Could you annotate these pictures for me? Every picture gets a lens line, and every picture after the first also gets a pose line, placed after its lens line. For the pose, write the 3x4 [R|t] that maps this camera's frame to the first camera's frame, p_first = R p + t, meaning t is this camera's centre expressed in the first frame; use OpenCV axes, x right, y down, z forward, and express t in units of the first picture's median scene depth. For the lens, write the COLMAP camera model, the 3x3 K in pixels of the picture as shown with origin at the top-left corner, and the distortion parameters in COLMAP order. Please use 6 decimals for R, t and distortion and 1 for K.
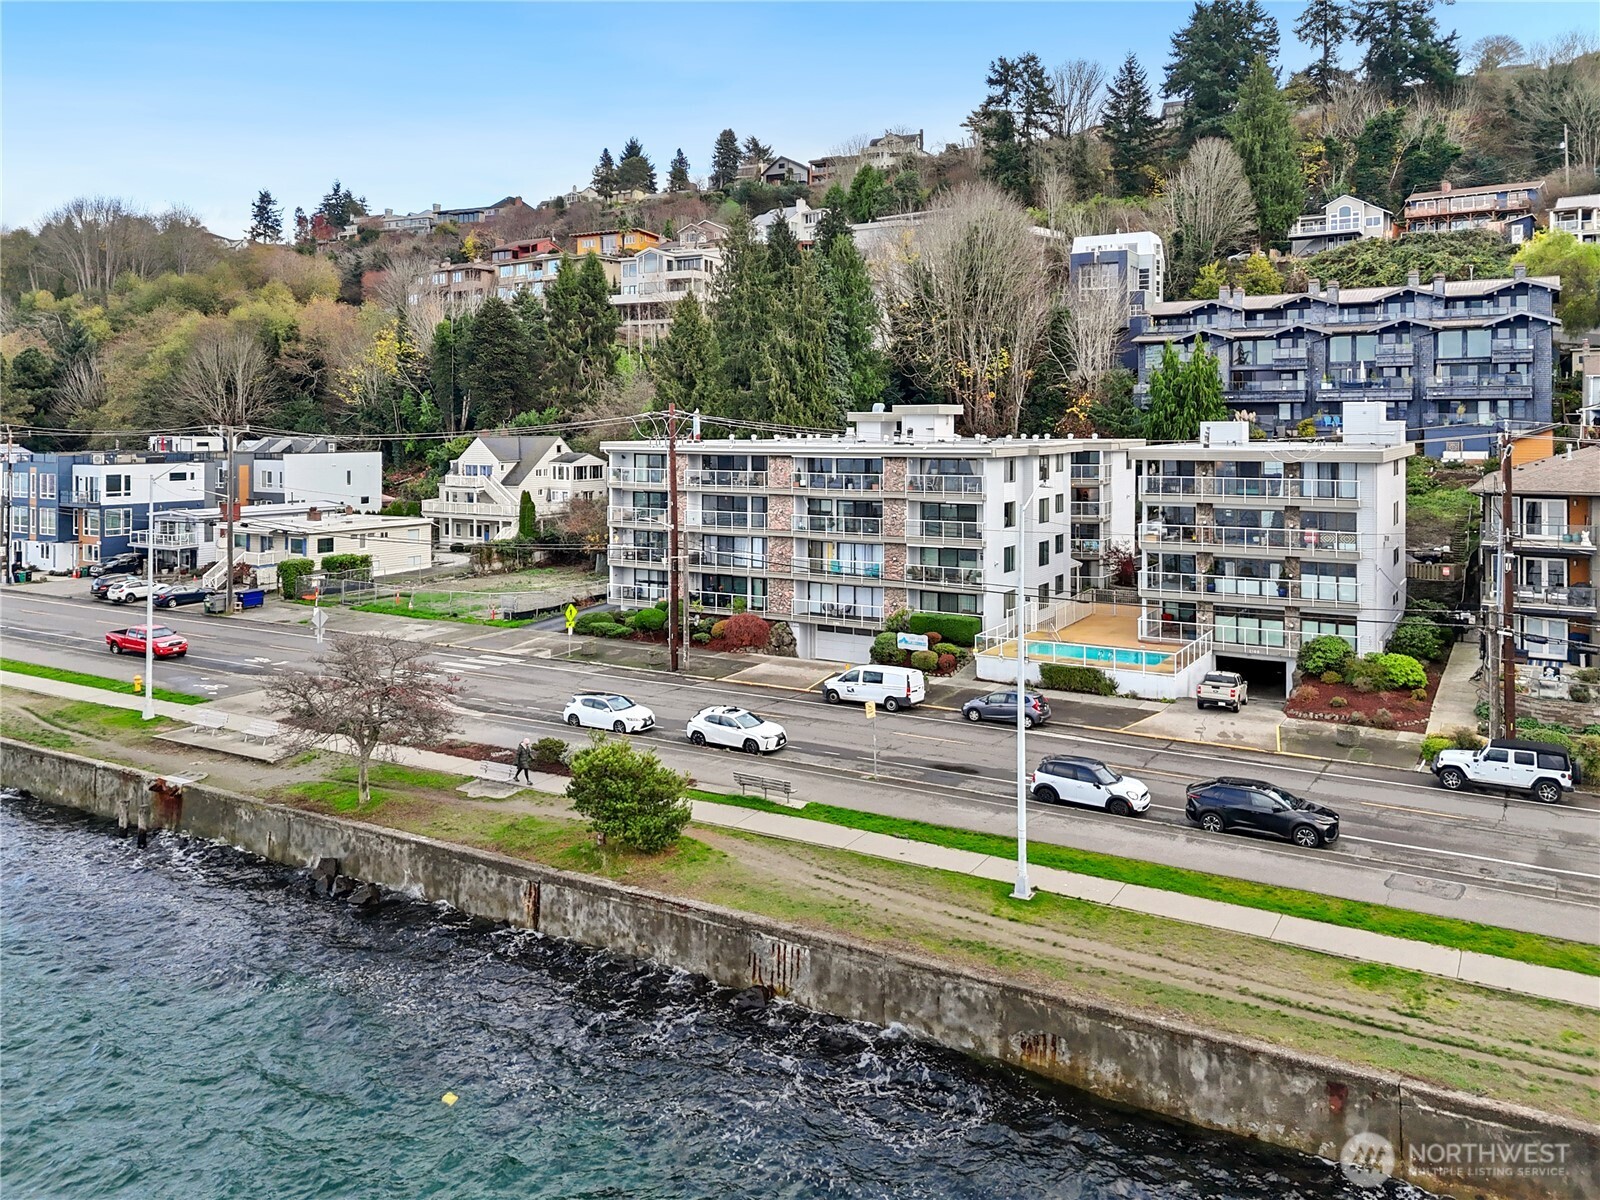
lens RADIAL K [[1136.1, 0, 810.5], [0, 1136.1, 597.2], [0, 0, 1]] dist [0.006958, 0.002566]
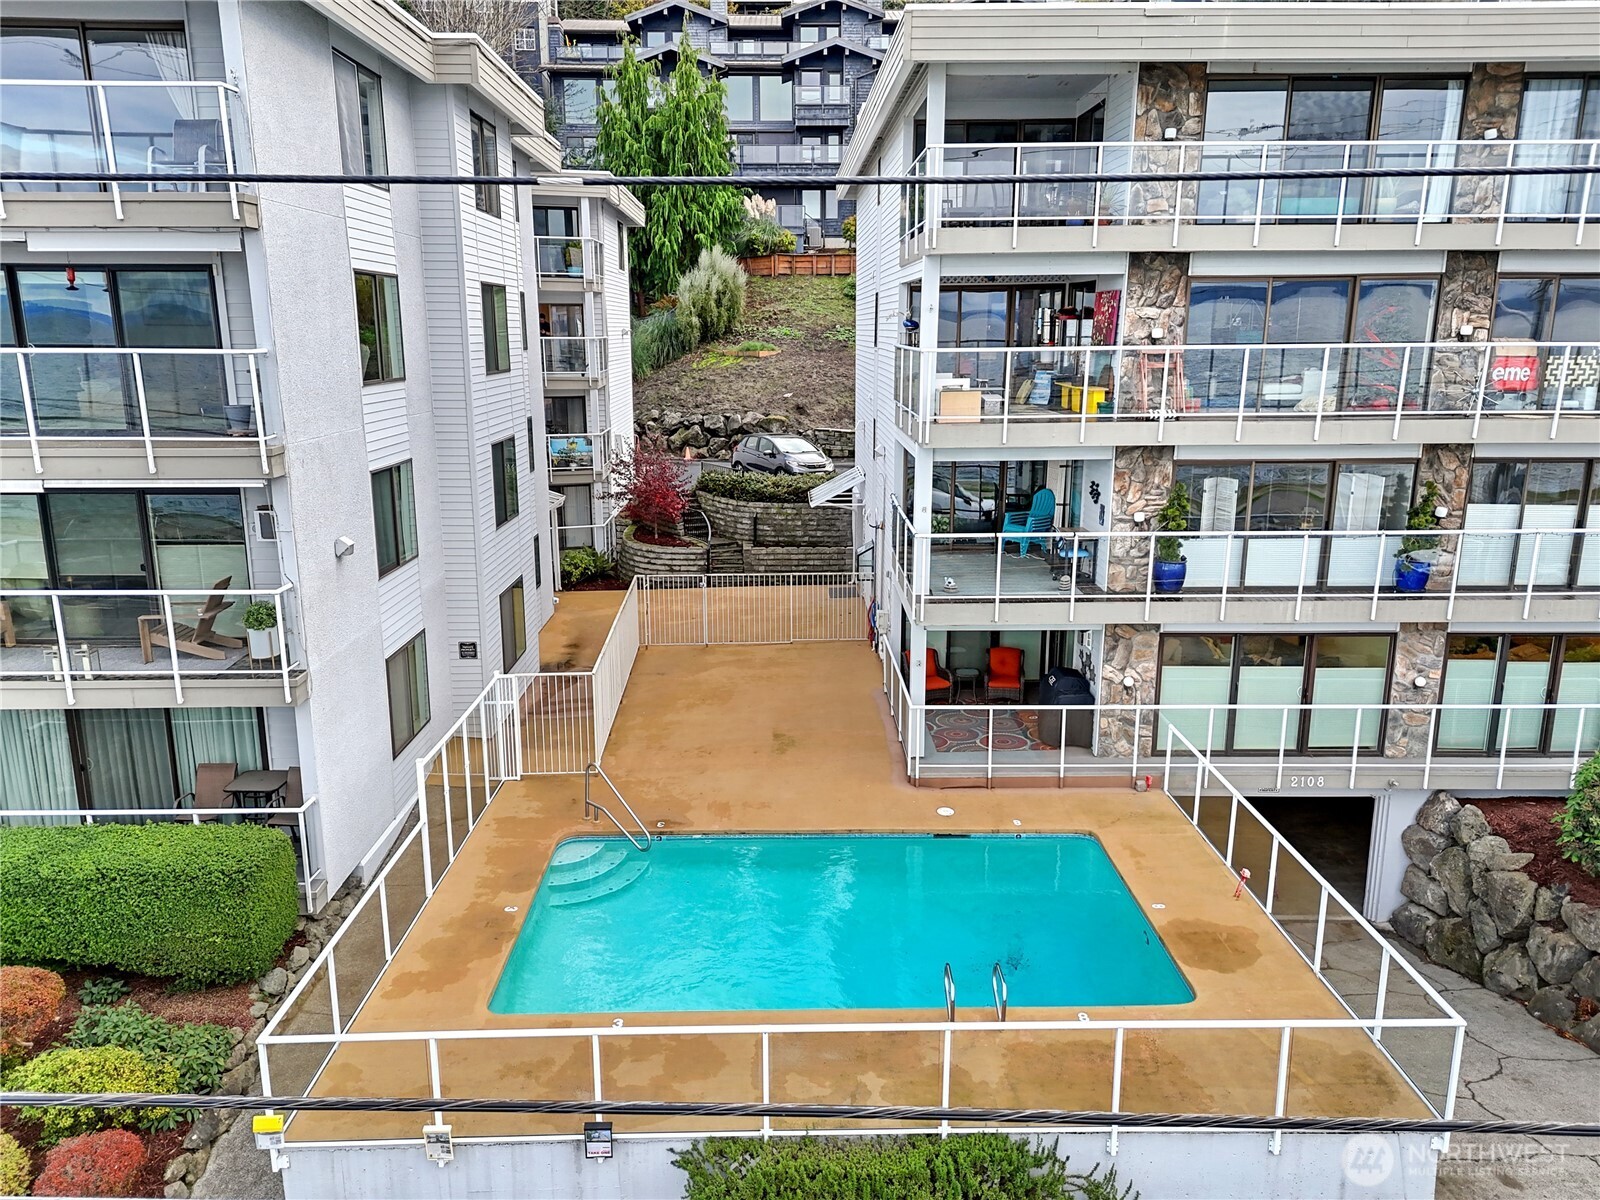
lens RADIAL K [[1136.1, 0, 751.3], [0, 1136.1, 575.1], [0, 0, 1]] dist [0.006958, 0.002566]
pose [[0.859344, -0.106353, 0.500218, 0.109019], [0.076005, 0.993834, 0.080731, -0.032452], [-0.505719, -0.031357, 0.862128, 0.695901]]
